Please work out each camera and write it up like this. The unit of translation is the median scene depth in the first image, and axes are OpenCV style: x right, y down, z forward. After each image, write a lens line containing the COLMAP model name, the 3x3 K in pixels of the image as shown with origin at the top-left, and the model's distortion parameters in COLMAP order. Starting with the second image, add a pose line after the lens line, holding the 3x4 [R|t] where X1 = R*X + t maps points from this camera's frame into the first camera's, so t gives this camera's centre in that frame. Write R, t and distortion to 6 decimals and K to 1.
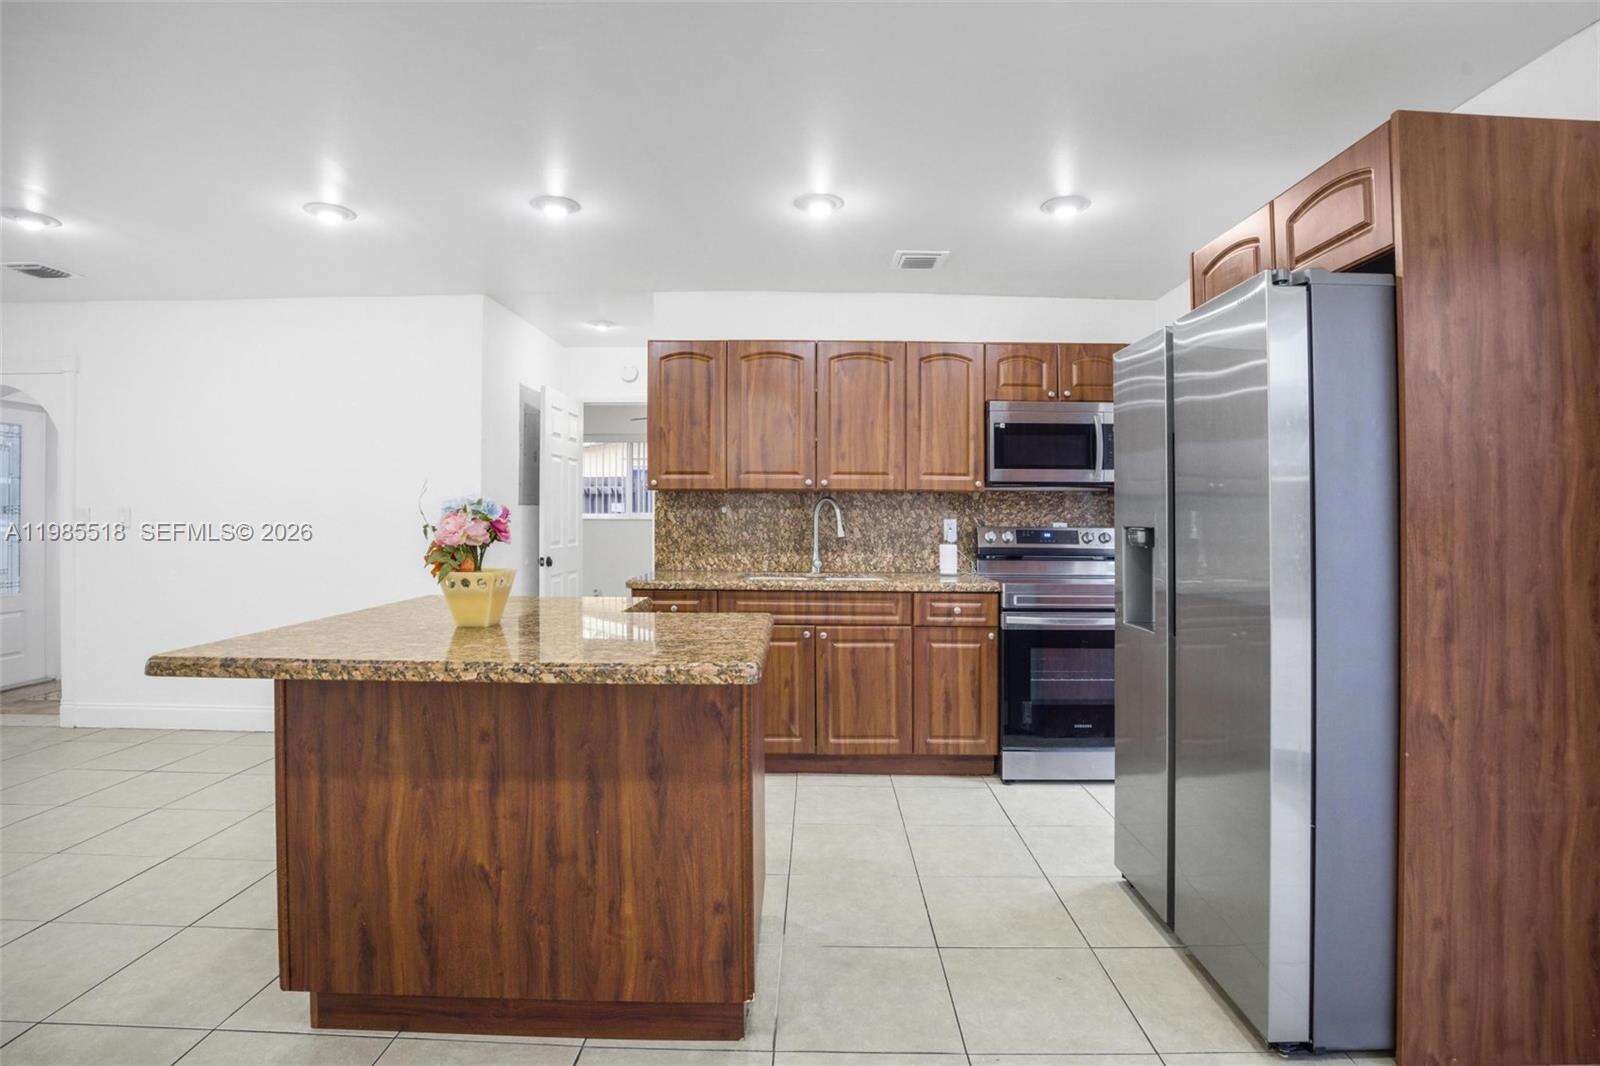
lens RADIAL K [[764.5, 0, 808.5], [0, 764.5, 491.8], [0, 0, 1]] dist [-0.034517, 0.000681]
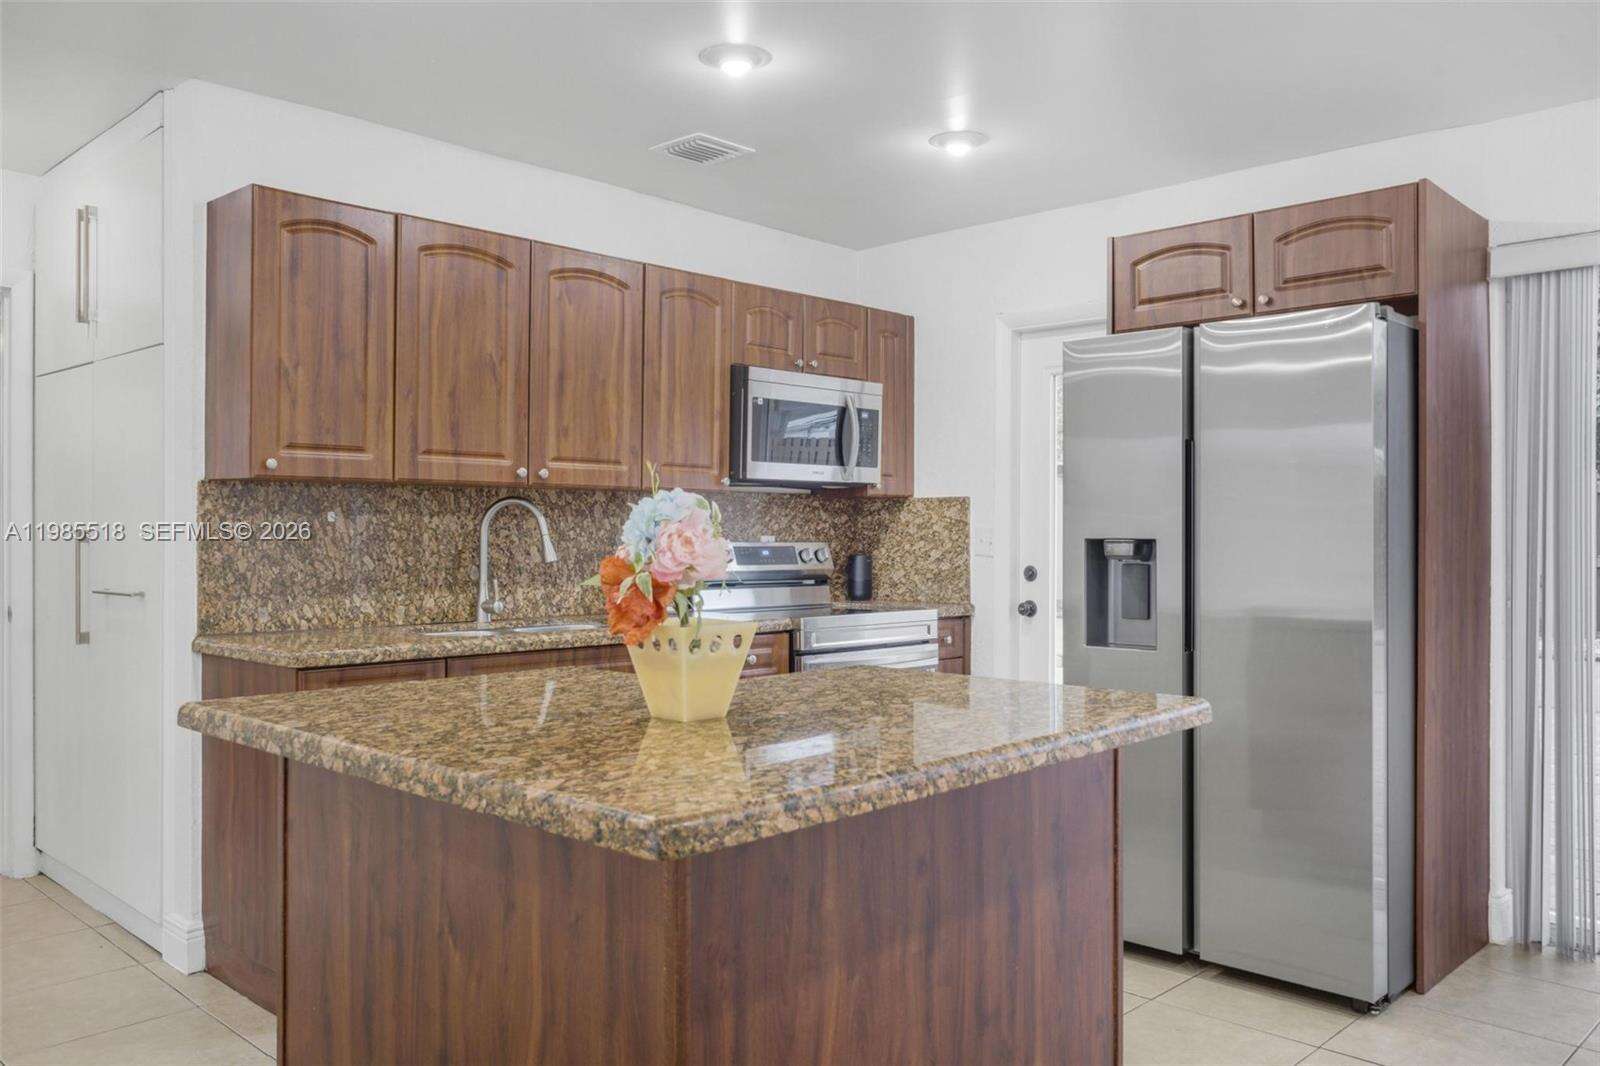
lens RADIAL K [[1243.4, 0, 789.0], [0, 1243.4, 527.2], [0, 0, 1]] dist [-0.003052, 0.005501]
pose [[0.695143, -0.002773, 0.718866, -0.612077], [-0.018281, 0.999601, 0.021534, 0.006831], [-0.718639, -0.028111, 0.694815, 0.172188]]
